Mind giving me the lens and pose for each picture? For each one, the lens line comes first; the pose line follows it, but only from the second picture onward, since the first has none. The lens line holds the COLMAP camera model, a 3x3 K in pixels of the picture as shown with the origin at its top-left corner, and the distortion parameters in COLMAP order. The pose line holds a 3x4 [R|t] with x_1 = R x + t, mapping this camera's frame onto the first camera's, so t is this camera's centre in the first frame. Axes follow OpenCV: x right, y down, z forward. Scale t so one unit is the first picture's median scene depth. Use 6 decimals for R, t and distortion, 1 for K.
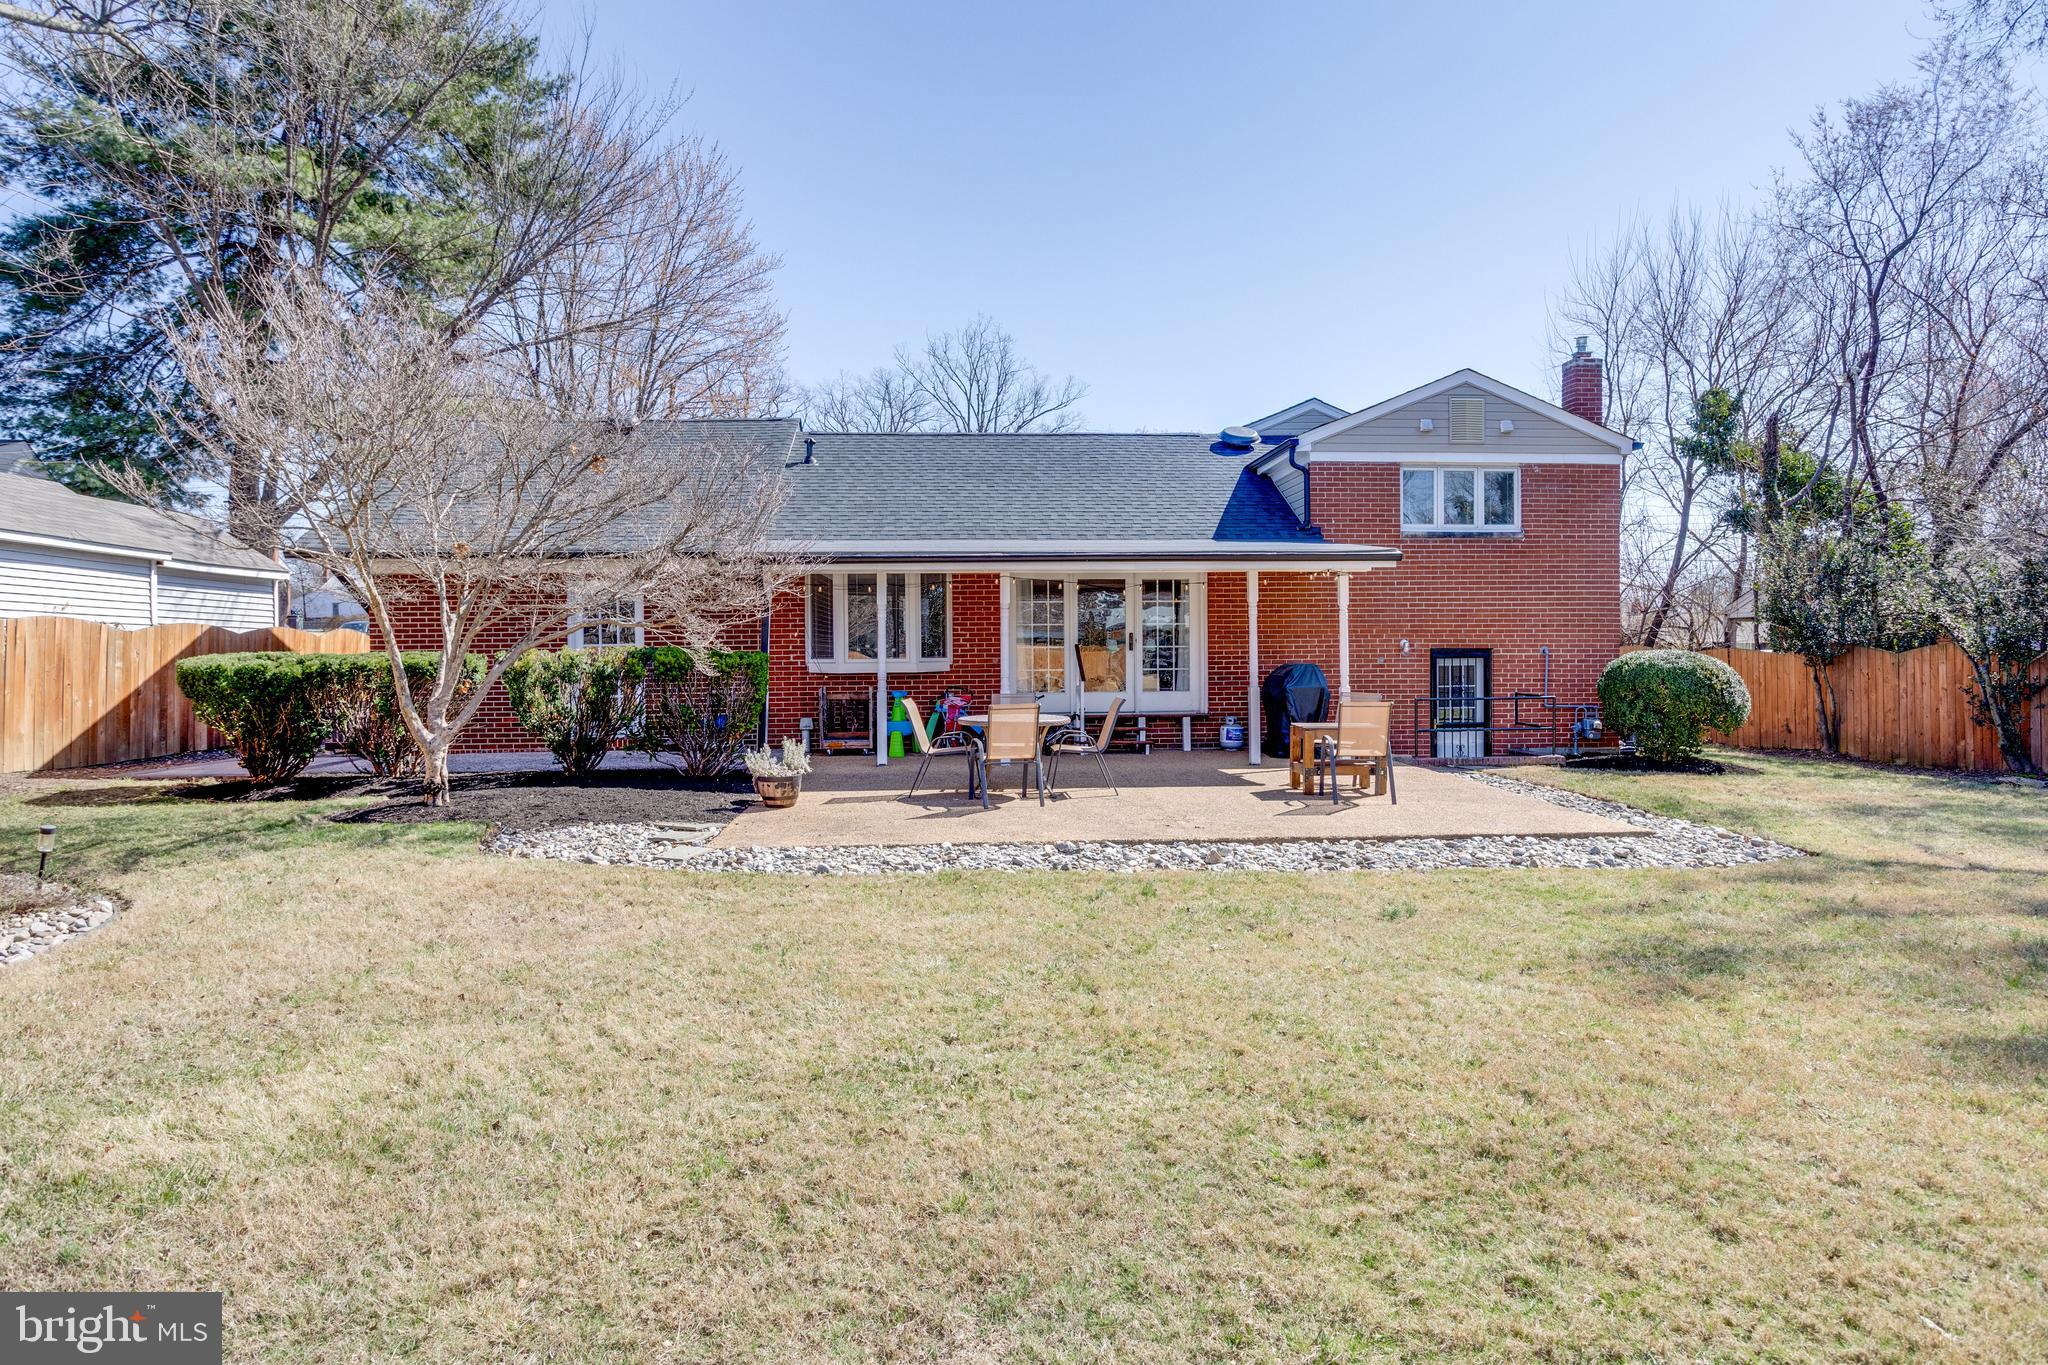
lens RADIAL K [[1212.7, 0, 1022.0], [0, 1212.7, 646.8], [0, 0, 1]] dist [0.001999, 0.000961]
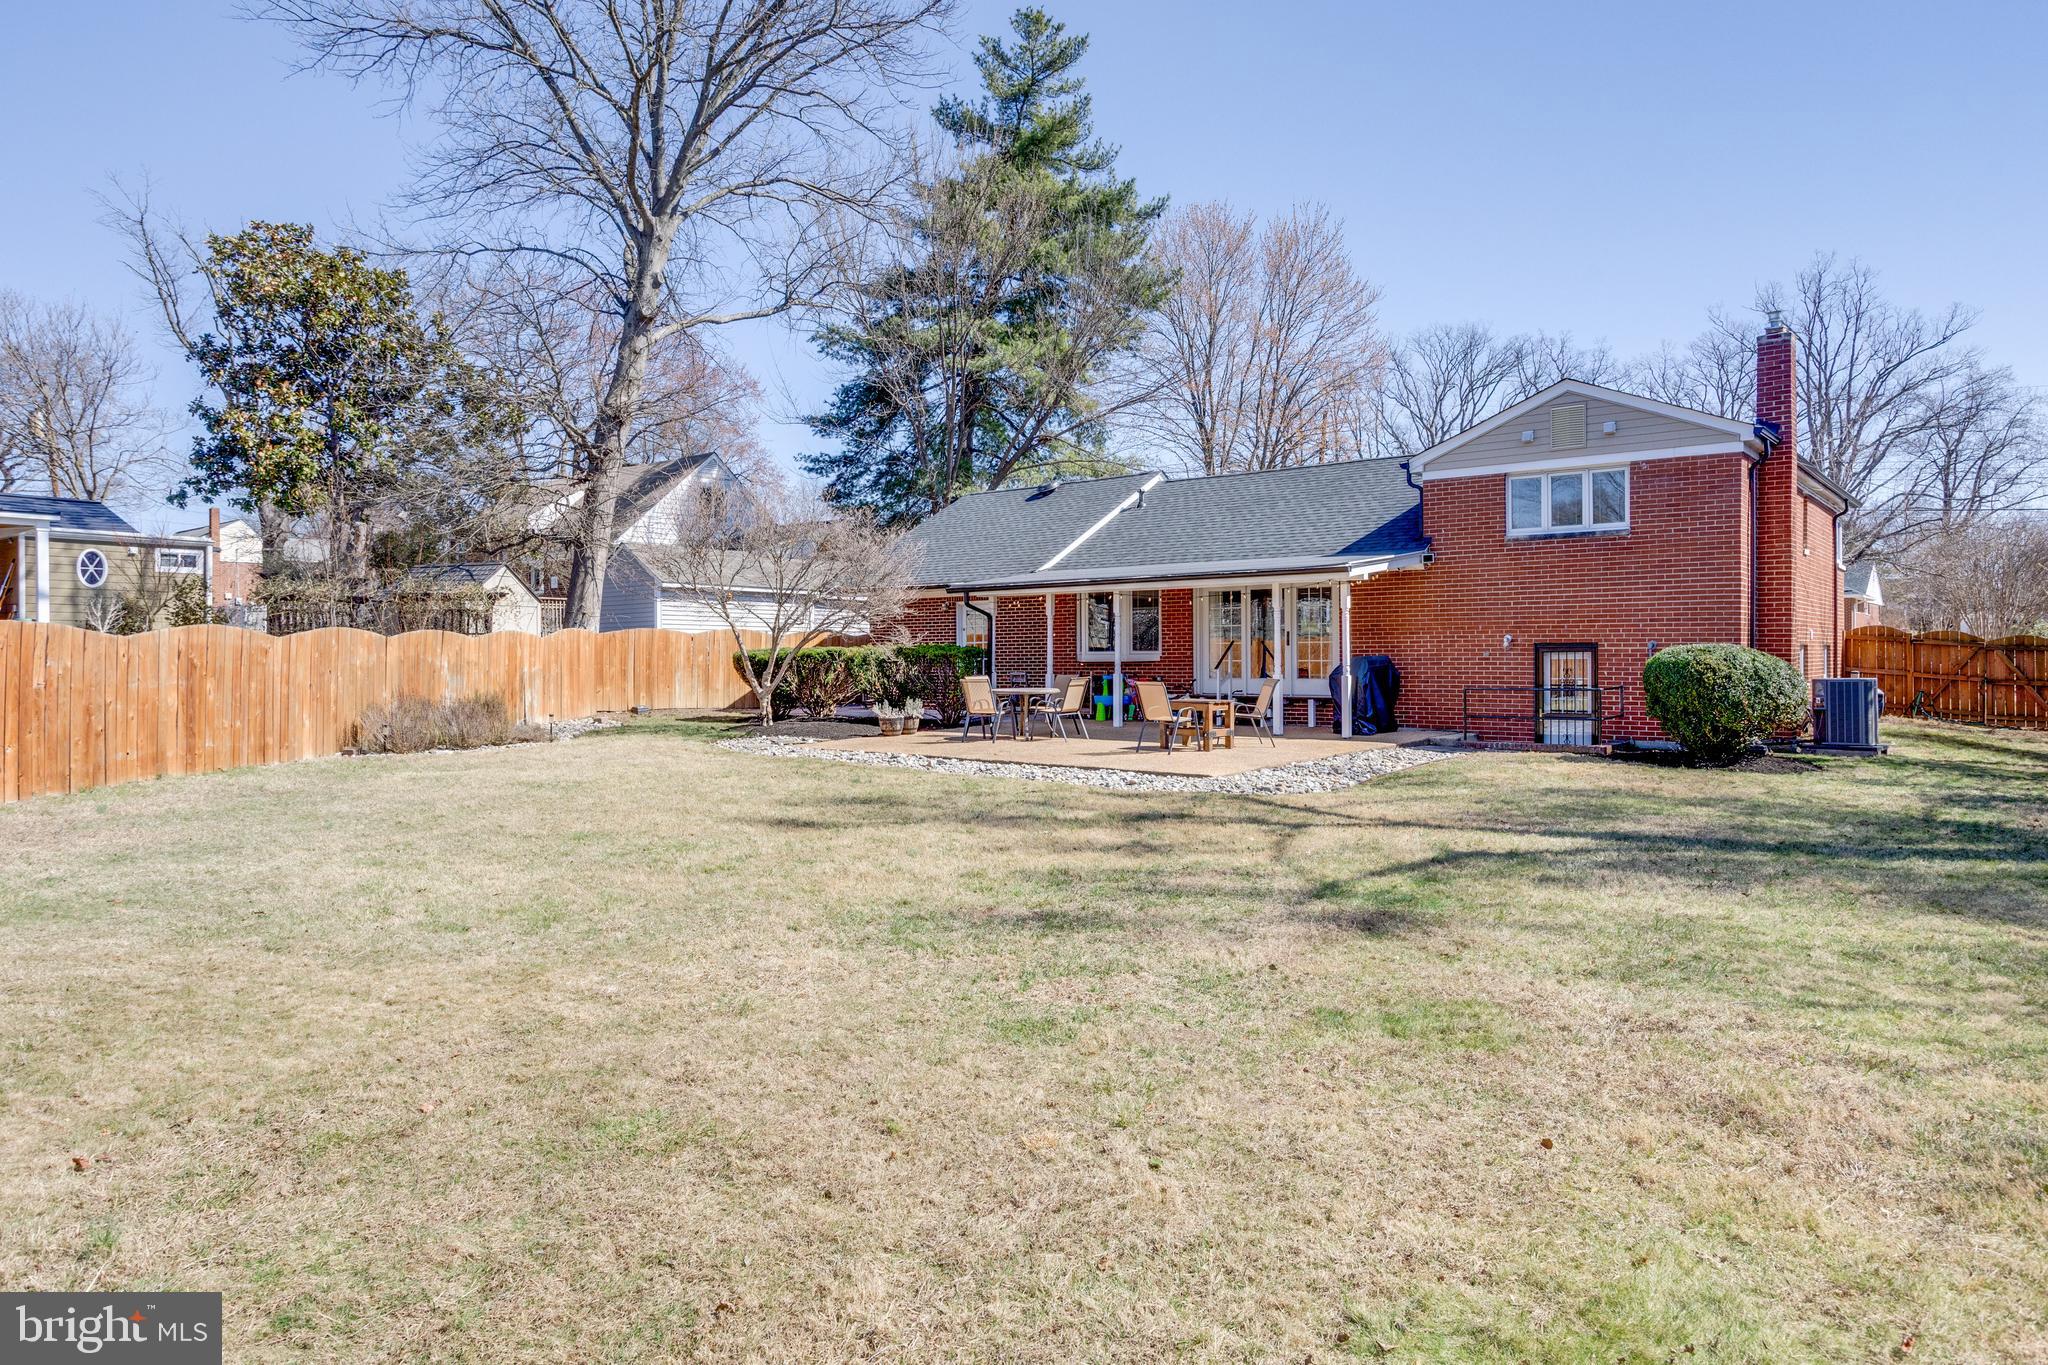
lens RADIAL K [[1224.0, 0, 1024.0], [0, 1224.0, 682.5], [0, 0, 1]] dist [0.002427, 0.001346]
pose [[0.733747, 0.017997, -0.679185, 0.742929], [0.003849, 0.999523, 0.030644, 0.001340], [0.679412, -0.025099, 0.733327, -0.108612]]
